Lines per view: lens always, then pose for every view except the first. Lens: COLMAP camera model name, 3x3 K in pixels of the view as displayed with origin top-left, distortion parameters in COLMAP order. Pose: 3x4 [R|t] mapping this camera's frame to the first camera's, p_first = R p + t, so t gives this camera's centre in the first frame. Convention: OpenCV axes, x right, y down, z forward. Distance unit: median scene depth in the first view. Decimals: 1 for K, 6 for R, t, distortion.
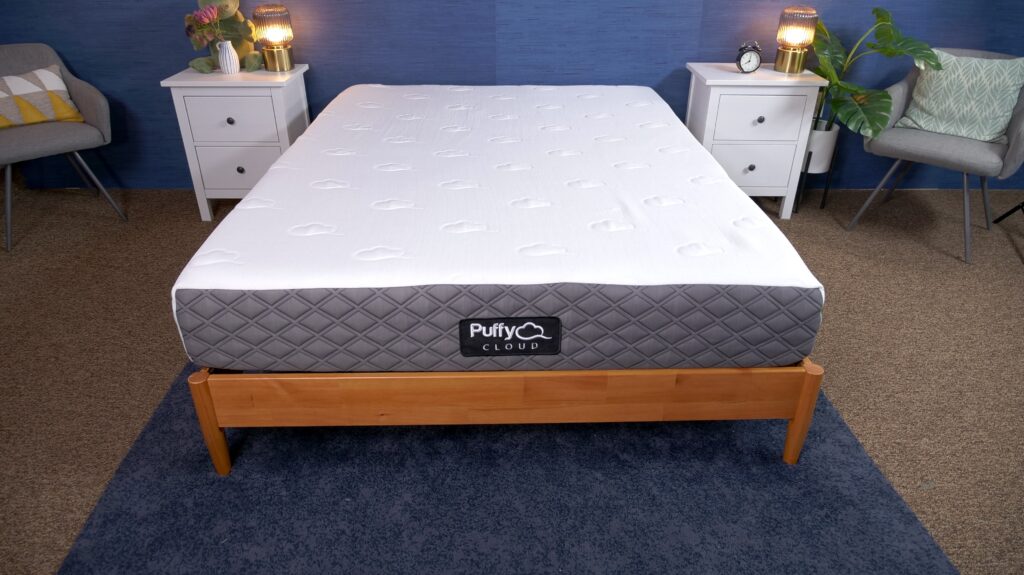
lens RADIAL K [[674.3, 0, 512.3], [0, 674.3, 287.4], [0, 0, 1]] dist [-0.014336, -0.000031]
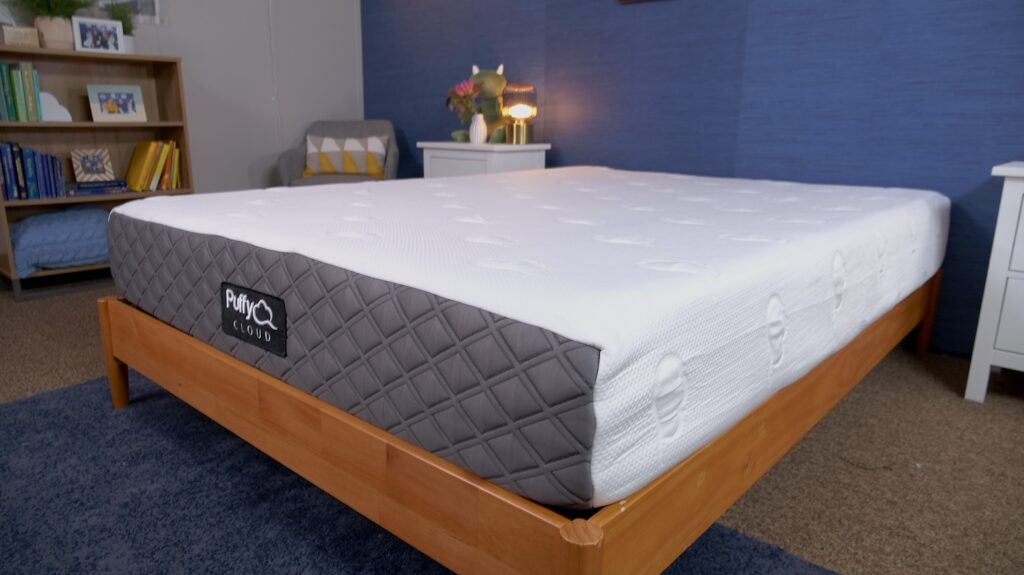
lens RADIAL K [[674.3, 0, 515.1], [0, 674.3, 291.9], [0, 0, 1]] dist [-0.014336, -0.000031]
pose [[0.729437, 0.171323, -0.662246, 0.695144], [-0.339900, 0.930930, -0.133554, 0.045520], [0.593624, 0.322516, 0.737288, 0.584204]]
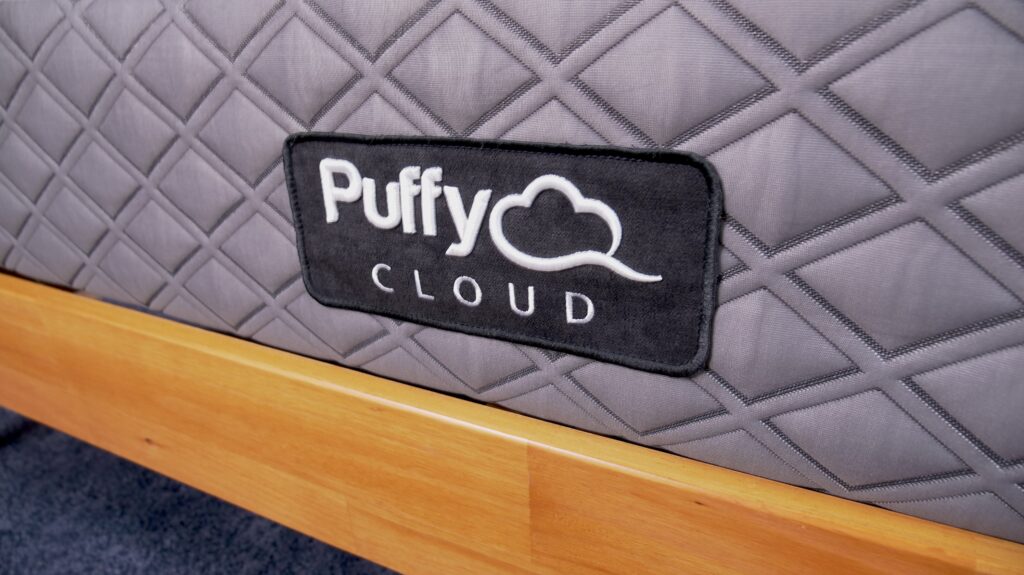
lens RADIAL K [[674.3, 0, 521.5], [0, 674.3, 289.2], [0, 0, 1]] dist [-0.014336, -0.000031]
pose [[0.882557, 0.167281, -0.439444, 0.102542], [-0.180500, 0.983503, 0.011878, 0.079274], [0.434182, 0.068836, 0.898191, 0.790462]]
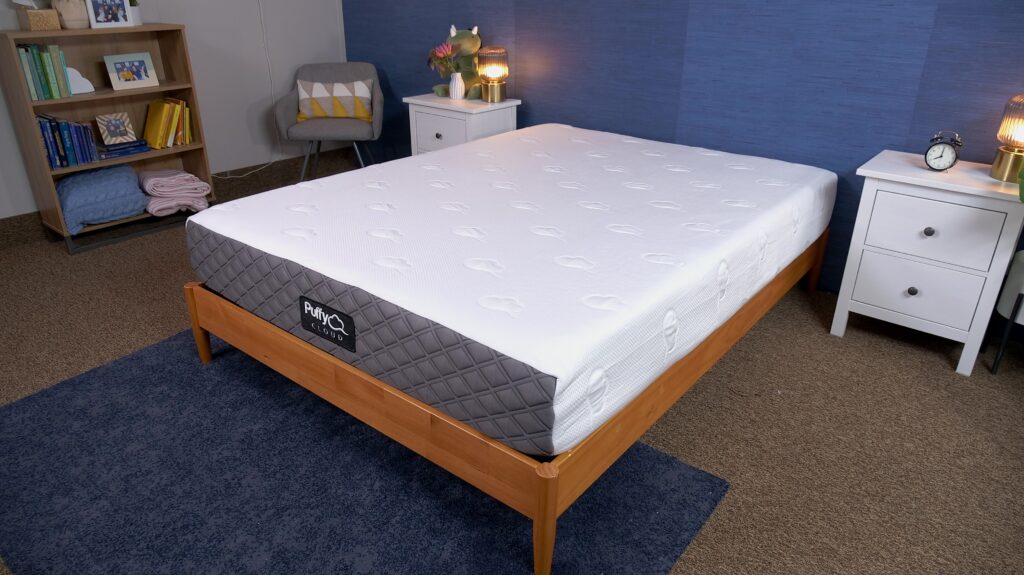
lens RADIAL K [[674.3, 0, 510.7], [0, 674.3, 289.4], [0, 0, 1]] dist [-0.014336, -0.000031]
pose [[0.758403, 0.273001, -0.591858, 0.865267], [-0.317570, 0.947753, 0.030230, -0.110819], [0.569188, 0.165030, 0.805475, 0.240058]]
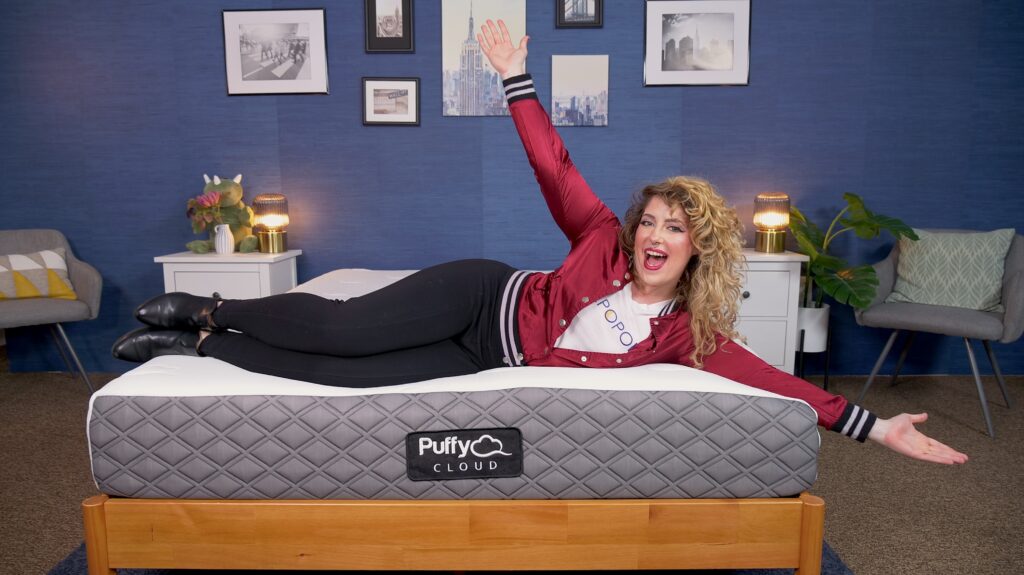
lens RADIAL K [[674.3, 0, 505.4], [0, 674.3, 292.2], [0, 0, 1]] dist [-0.014336, -0.000031]
pose [[0.999702, -0.002916, -0.024241, 0.068964], [-0.005721, 0.937217, -0.348699, 0.174751], [0.023736, 0.348734, 0.936921, 0.109360]]
